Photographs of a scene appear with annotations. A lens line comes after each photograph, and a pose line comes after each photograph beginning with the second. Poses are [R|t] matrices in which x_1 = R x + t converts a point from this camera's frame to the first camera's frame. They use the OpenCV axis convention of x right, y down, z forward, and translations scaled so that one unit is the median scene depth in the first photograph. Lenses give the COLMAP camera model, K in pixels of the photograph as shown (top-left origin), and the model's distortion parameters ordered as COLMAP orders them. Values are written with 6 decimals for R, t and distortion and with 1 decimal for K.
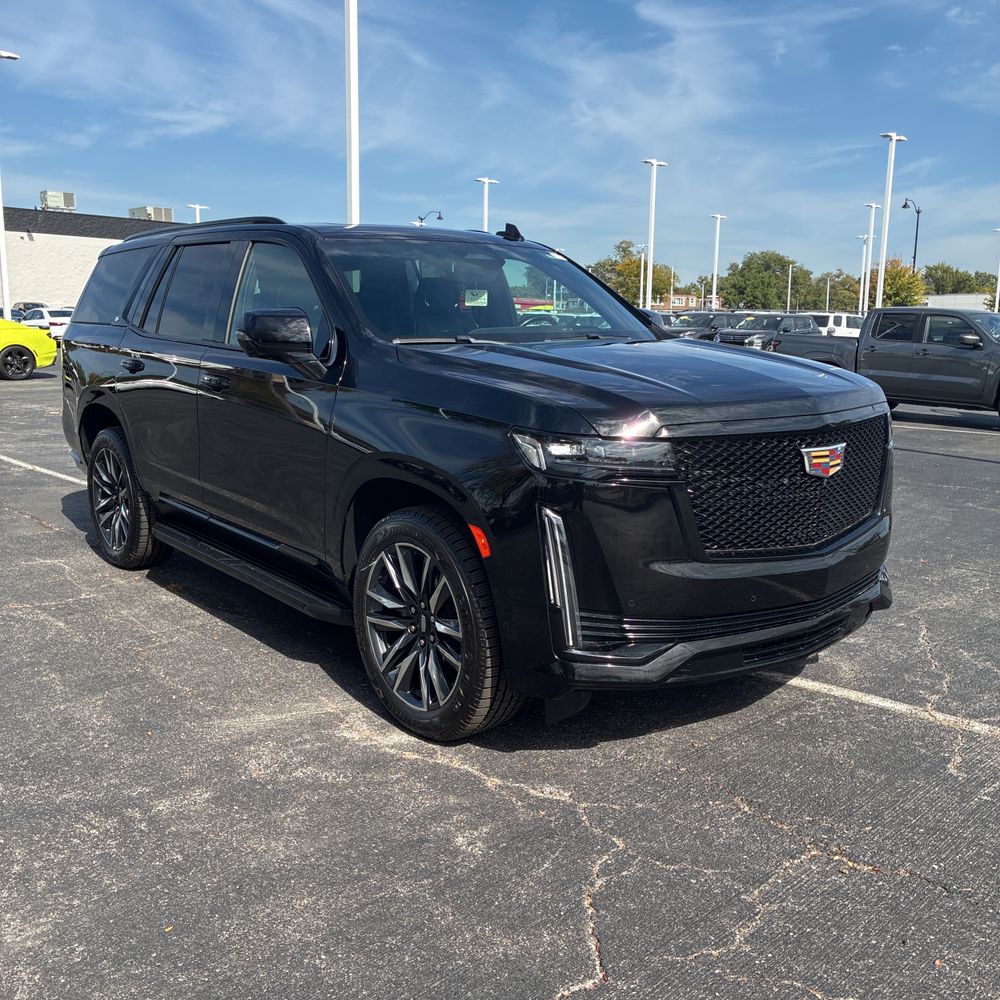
lens RADIAL K [[976.5, 0, 500.0], [0, 976.5, 500.0], [0, 0, 1]] dist [0.027457, -0.028464]
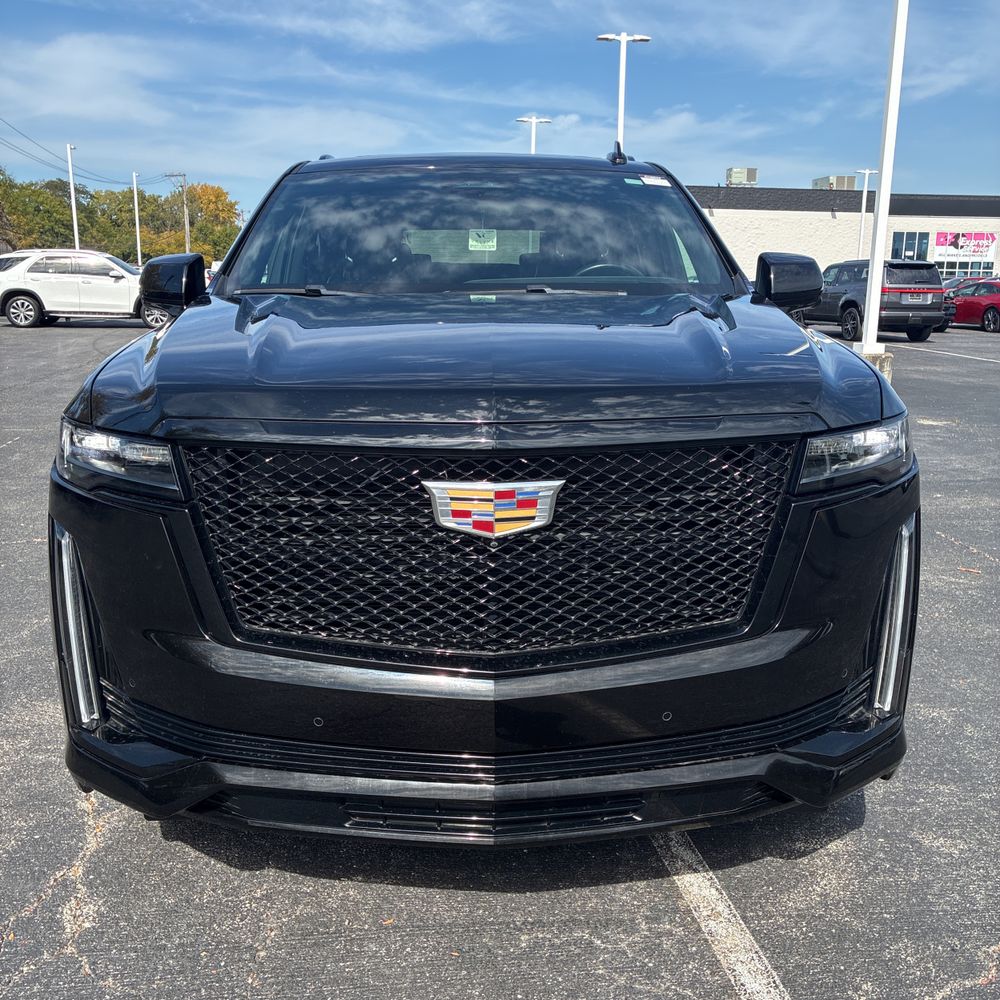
lens RADIAL K [[976.5, 0, 500.0], [0, 976.5, 500.0], [0, 0, 1]] dist [0.027457, -0.028464]
pose [[0.797833, 0.125409, -0.589690, 0.529585], [-0.108236, 0.992028, 0.064535, -0.064743], [0.593083, 0.012338, 0.805047, 0.460428]]
